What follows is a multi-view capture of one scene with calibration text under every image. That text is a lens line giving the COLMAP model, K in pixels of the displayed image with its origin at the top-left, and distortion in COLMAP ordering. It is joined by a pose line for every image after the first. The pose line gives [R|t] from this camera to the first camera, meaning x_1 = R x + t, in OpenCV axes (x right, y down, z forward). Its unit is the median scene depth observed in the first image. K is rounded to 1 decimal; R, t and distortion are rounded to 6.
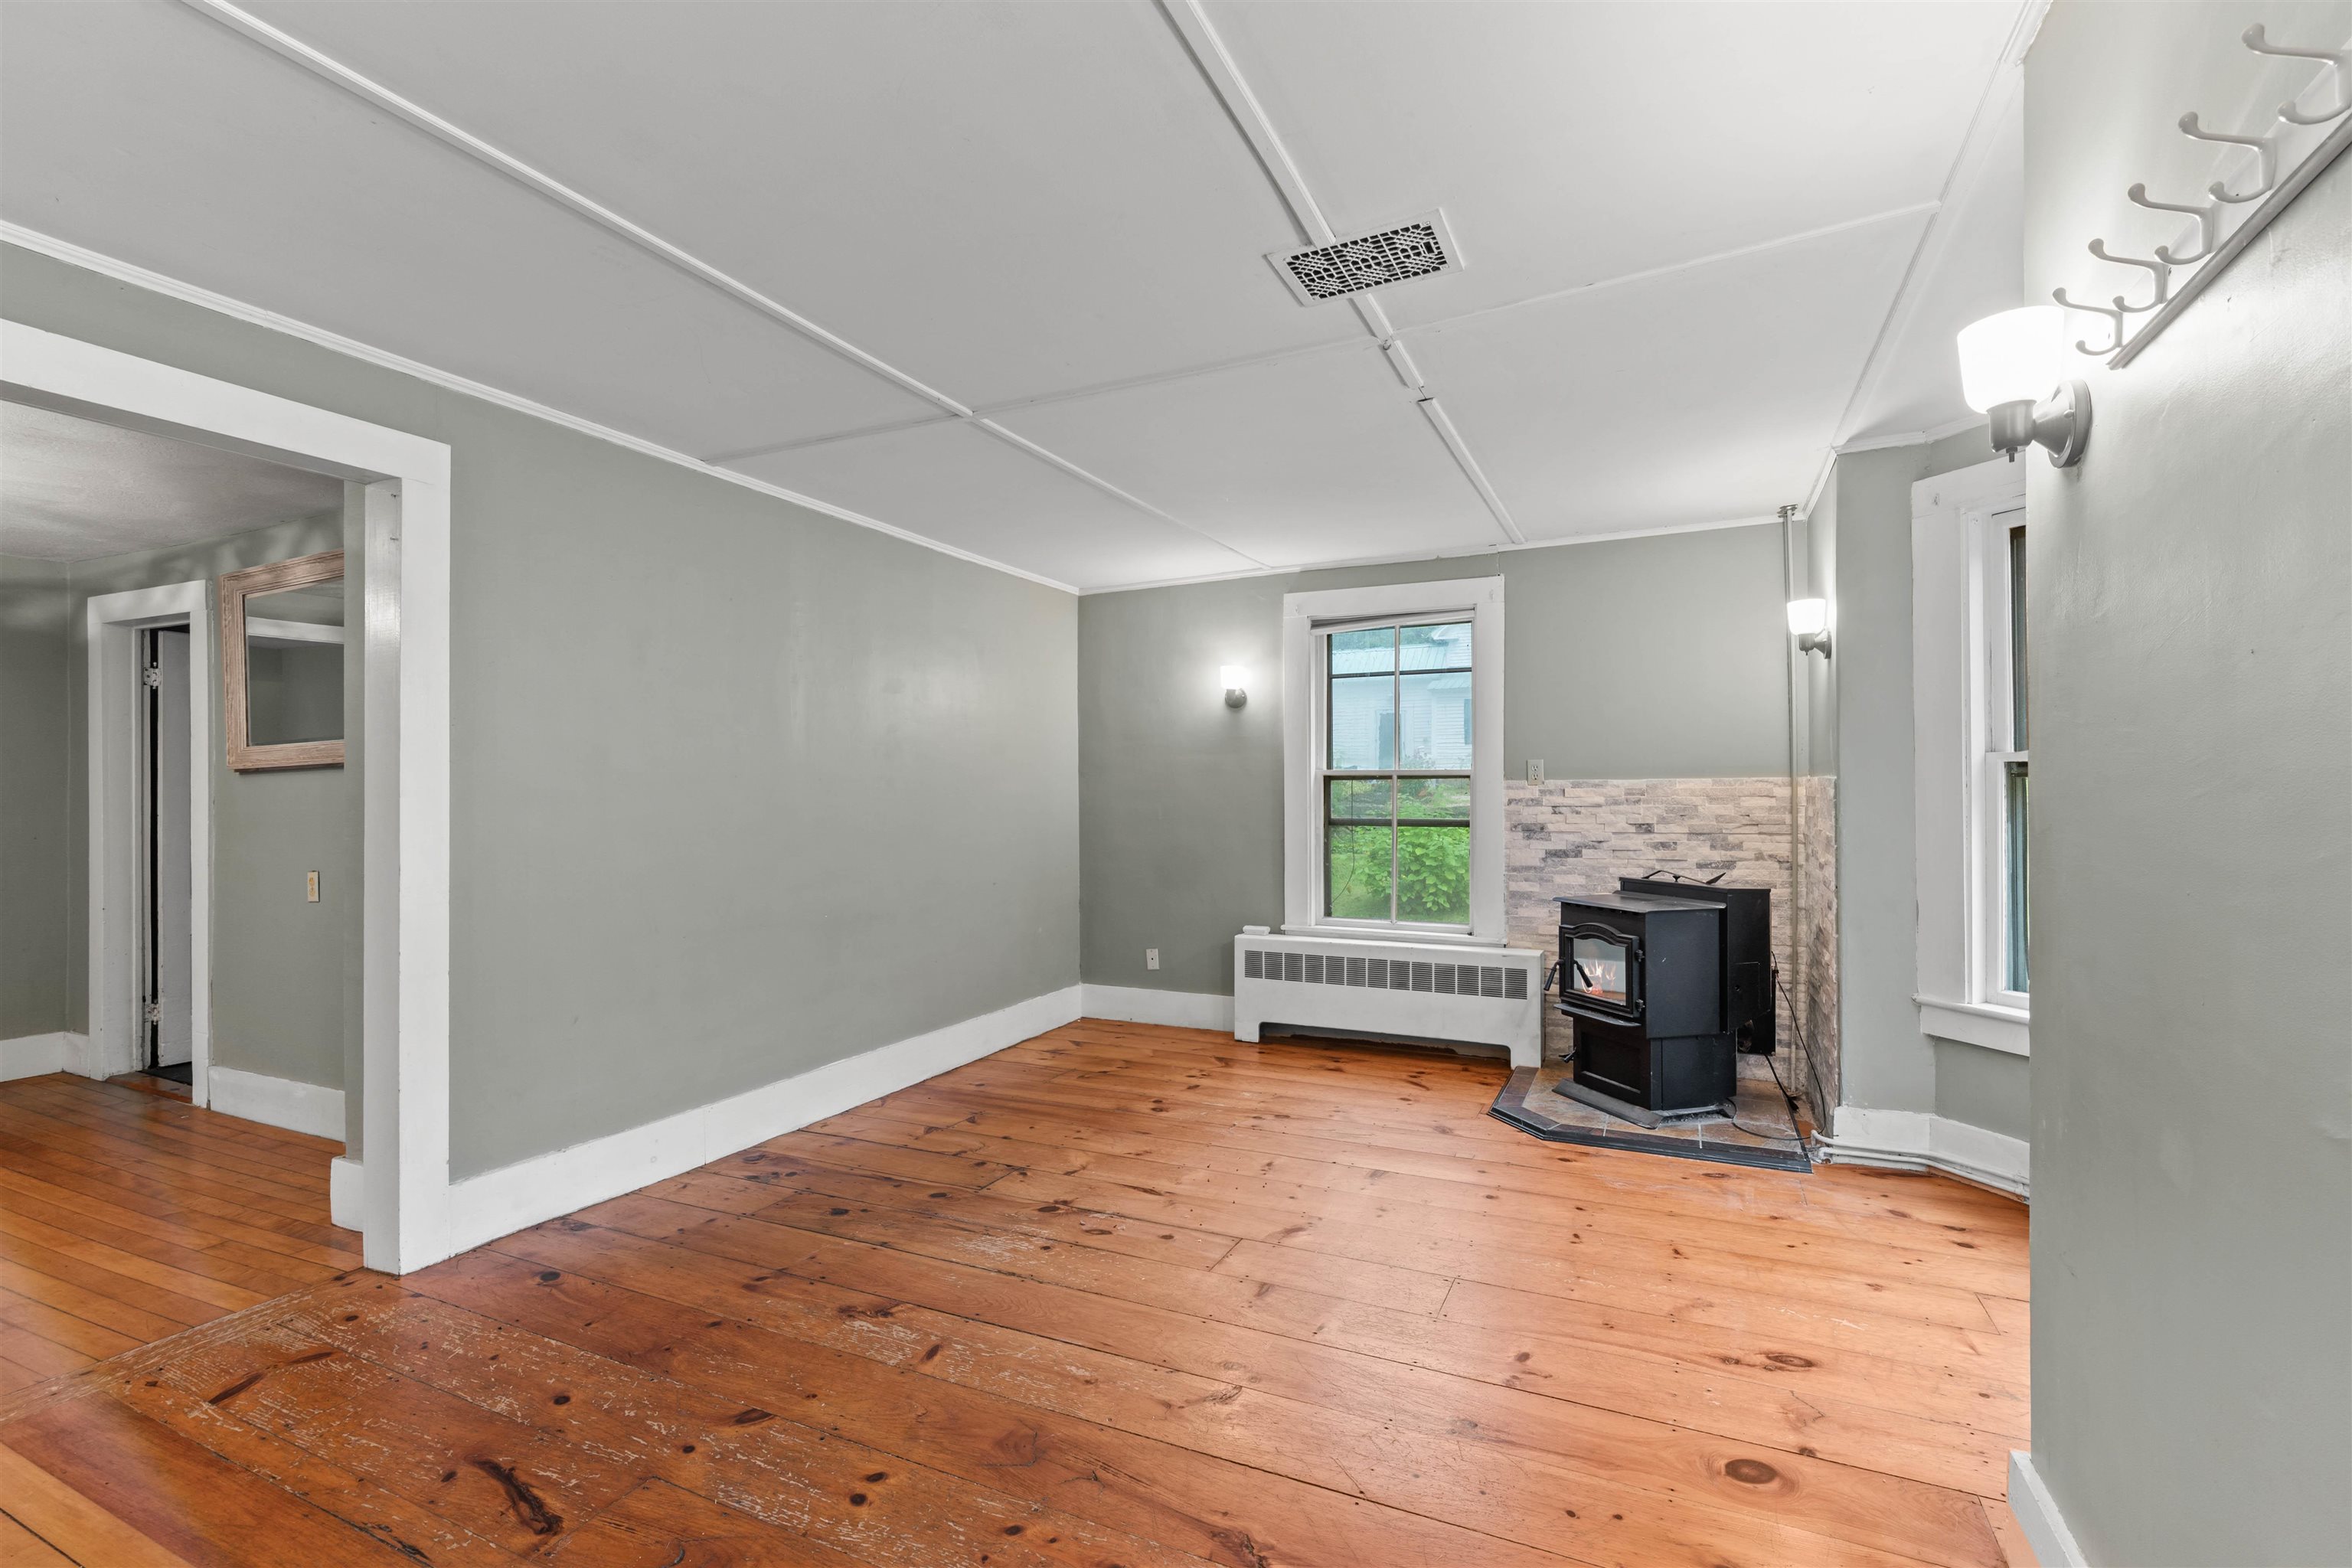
lens RADIAL K [[1050.4, 0, 1176.5], [0, 1050.4, 789.3], [0, 0, 1]] dist [0.001715, 0.001346]
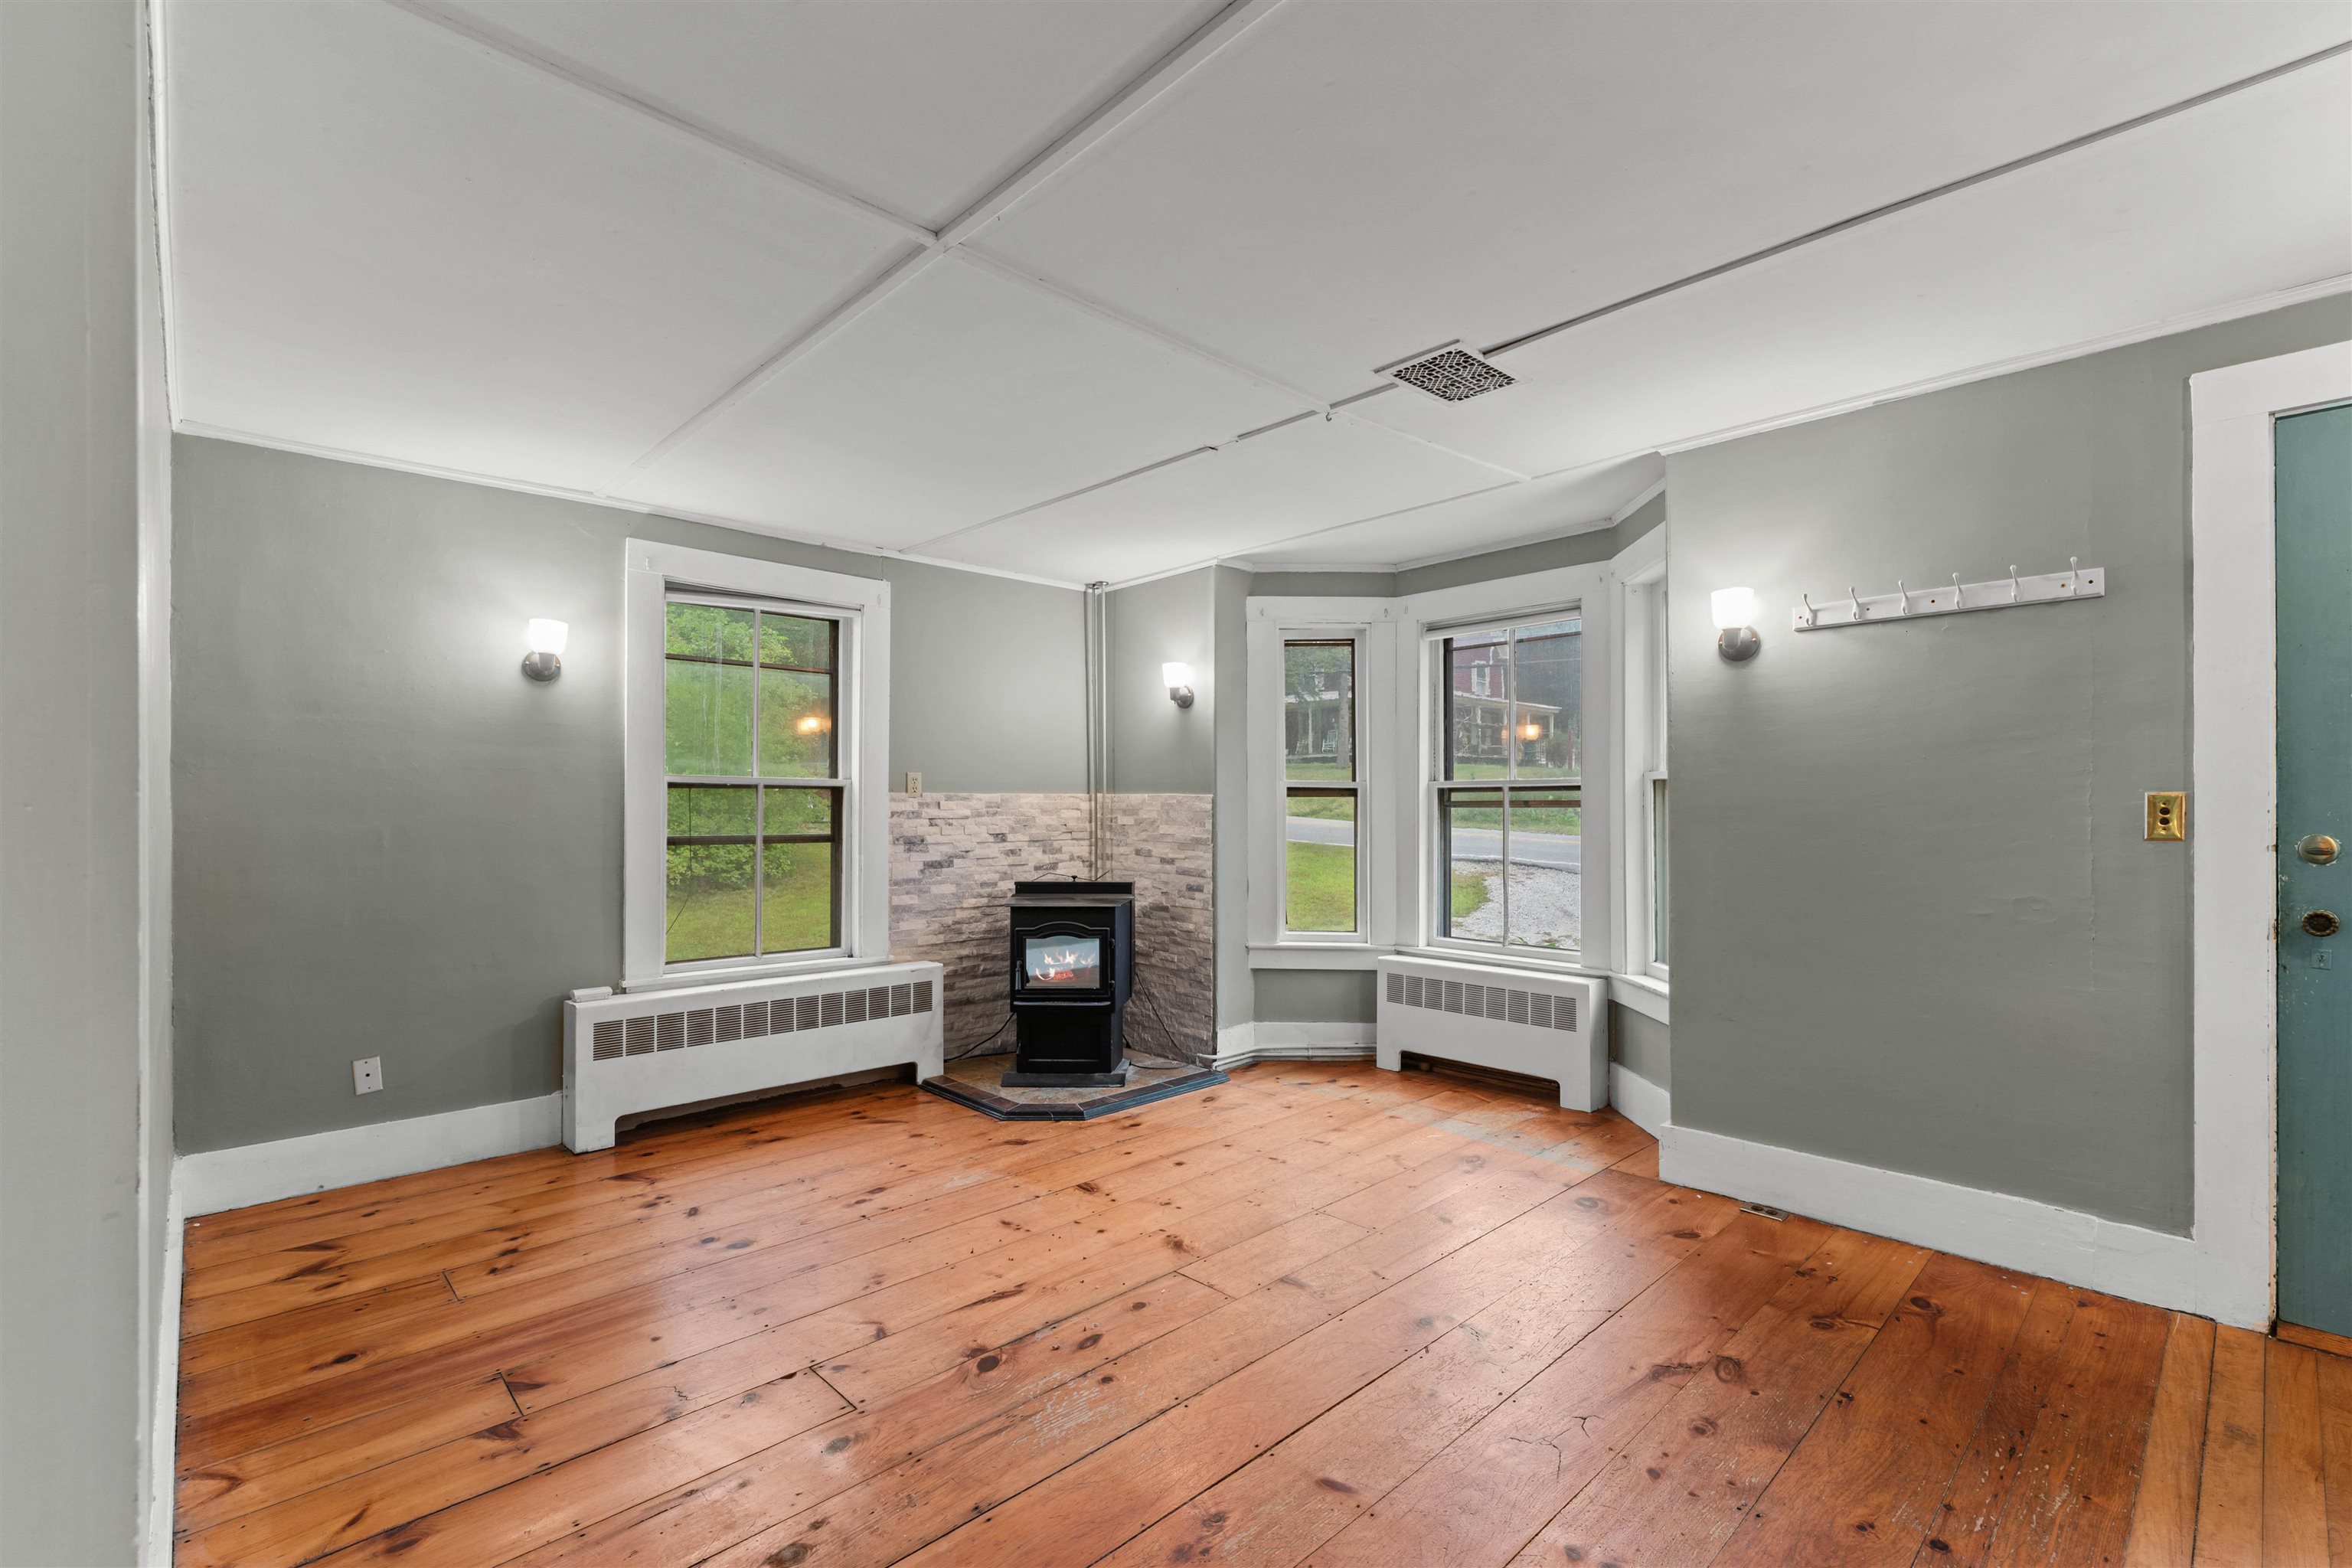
lens RADIAL K [[1050.4, 0, 1188.7], [0, 1050.4, 801.6], [0, 0, 1]] dist [0.001715, 0.001346]
pose [[0.345717, 0.010093, 0.938284, -0.528863], [-0.005168, 0.999947, -0.008852, 0.007530], [-0.938324, -0.001789, 0.345751, 0.422061]]
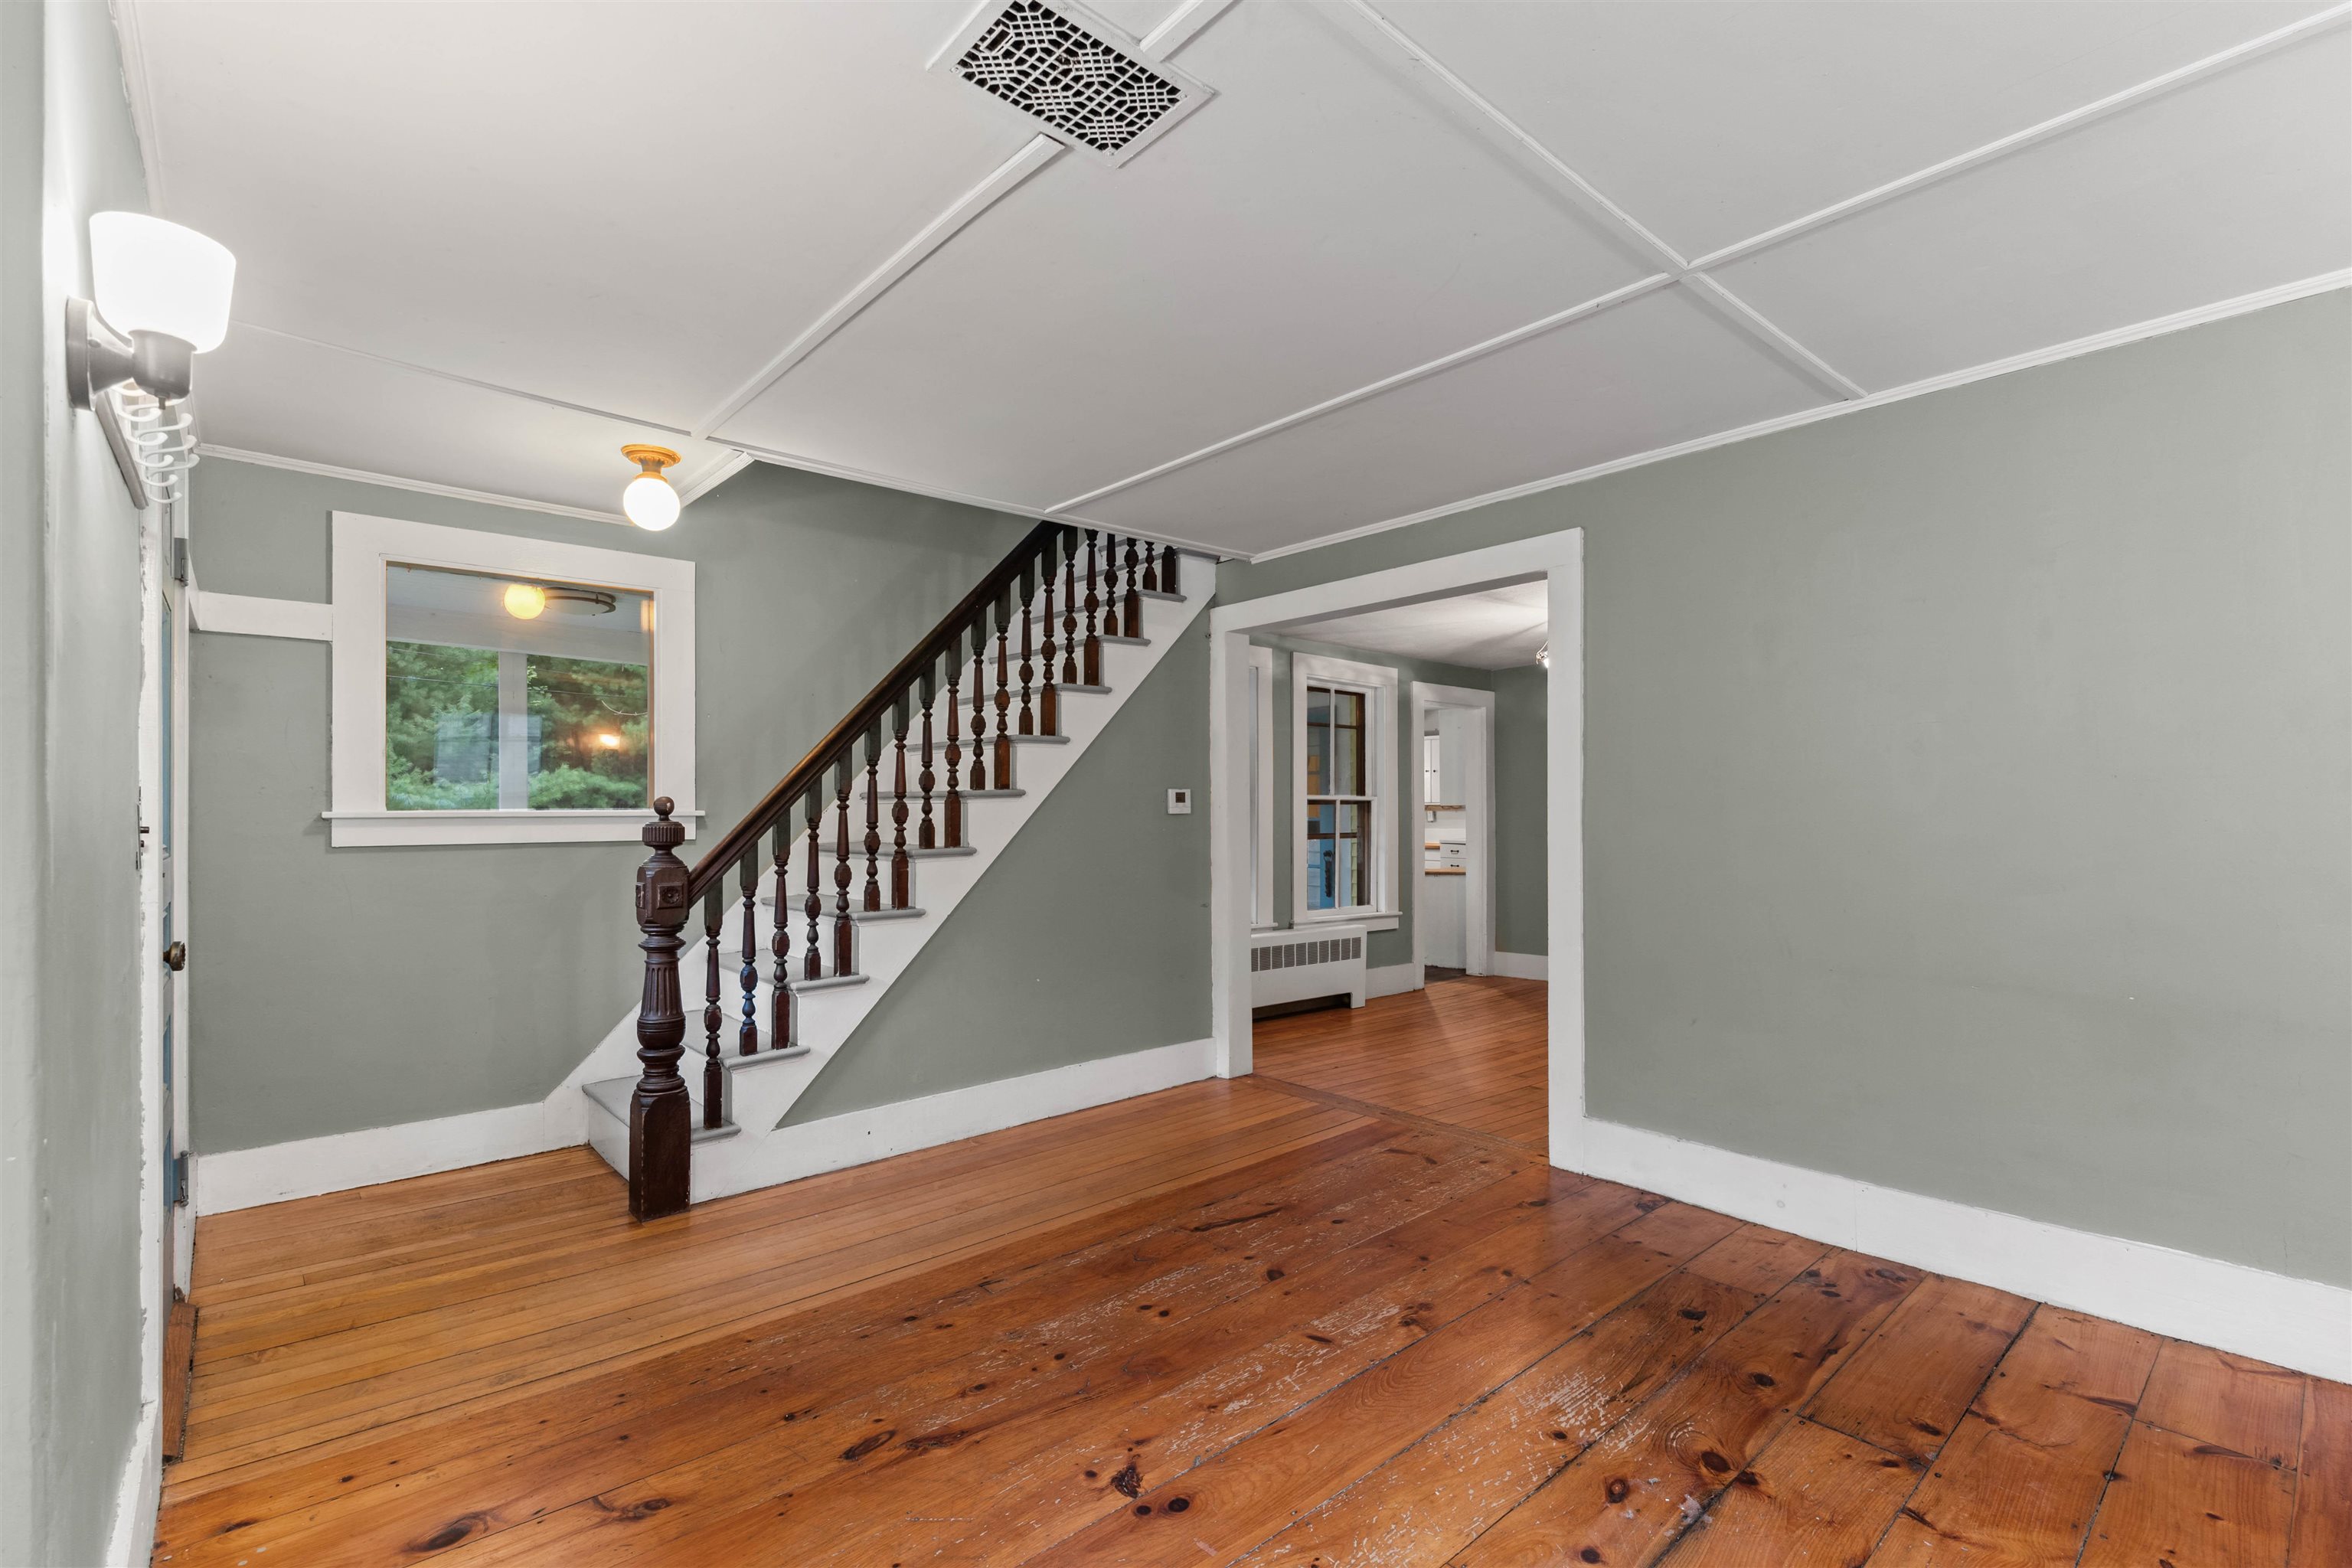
lens RADIAL K [[1050.4, 0, 1194.4], [0, 1050.4, 796.4], [0, 0, 1]] dist [0.001715, 0.001346]
pose [[-0.386415, -0.006385, -0.922303, 0.401883], [0.015708, 0.999785, -0.013502, 0.002853], [0.922191, -0.019705, -0.386232, 0.663153]]
